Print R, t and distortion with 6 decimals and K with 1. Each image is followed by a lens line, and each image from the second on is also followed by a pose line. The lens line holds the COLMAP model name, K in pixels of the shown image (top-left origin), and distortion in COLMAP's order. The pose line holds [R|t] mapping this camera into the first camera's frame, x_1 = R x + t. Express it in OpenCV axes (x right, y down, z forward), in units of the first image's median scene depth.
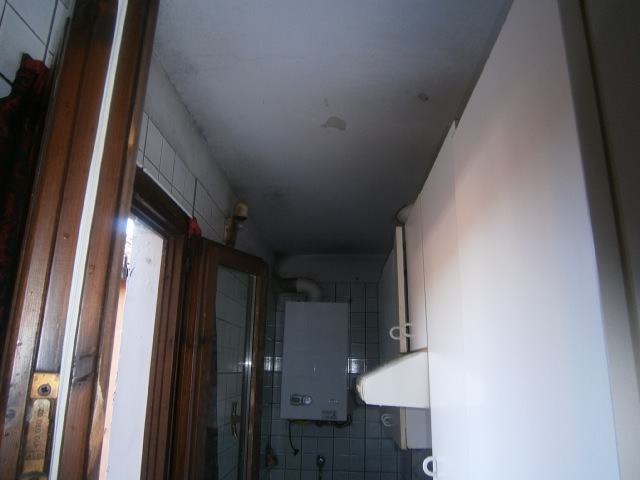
lens RADIAL K [[492.4, 0, 320.0], [0, 492.4, 240.0], [0, 0, 1]] dist [-0.085664, 0.002259]
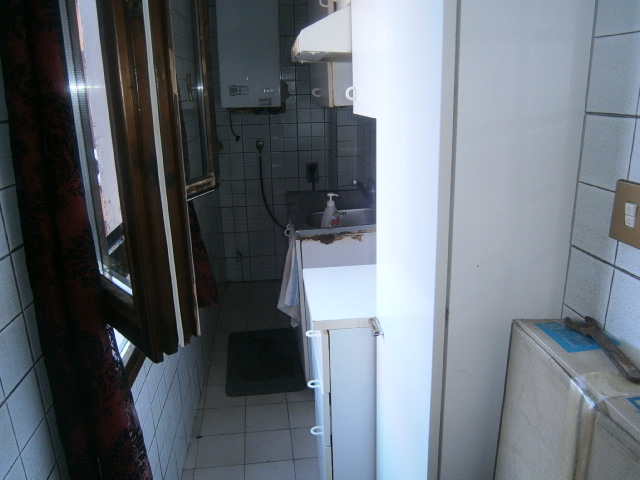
lens RADIAL K [[487.4, 0, 320.0], [0, 487.4, 240.0], [0, 0, 1]] dist [-0.066678, 0.004250]
pose [[0.988729, -0.077746, 0.127951, -0.039746], [-0.001551, 0.849242, 0.528002, 0.060527], [-0.149711, -0.522249, 0.839549, -0.215440]]
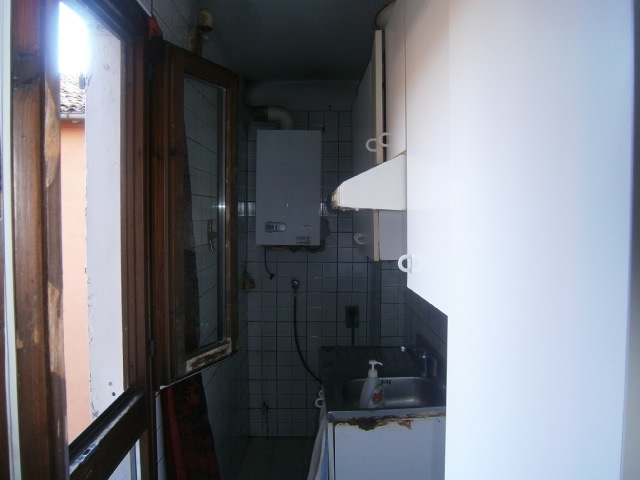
lens RADIAL K [[487.4, 0, 320.0], [0, 487.4, 240.0], [0, 0, 1]] dist [-0.066678, 0.004250]
pose [[0.998239, -0.016843, 0.056887, -0.006925], [-0.001600, 0.950861, 0.309615, 0.060816], [-0.059306, -0.309161, 0.949159, 0.021072]]
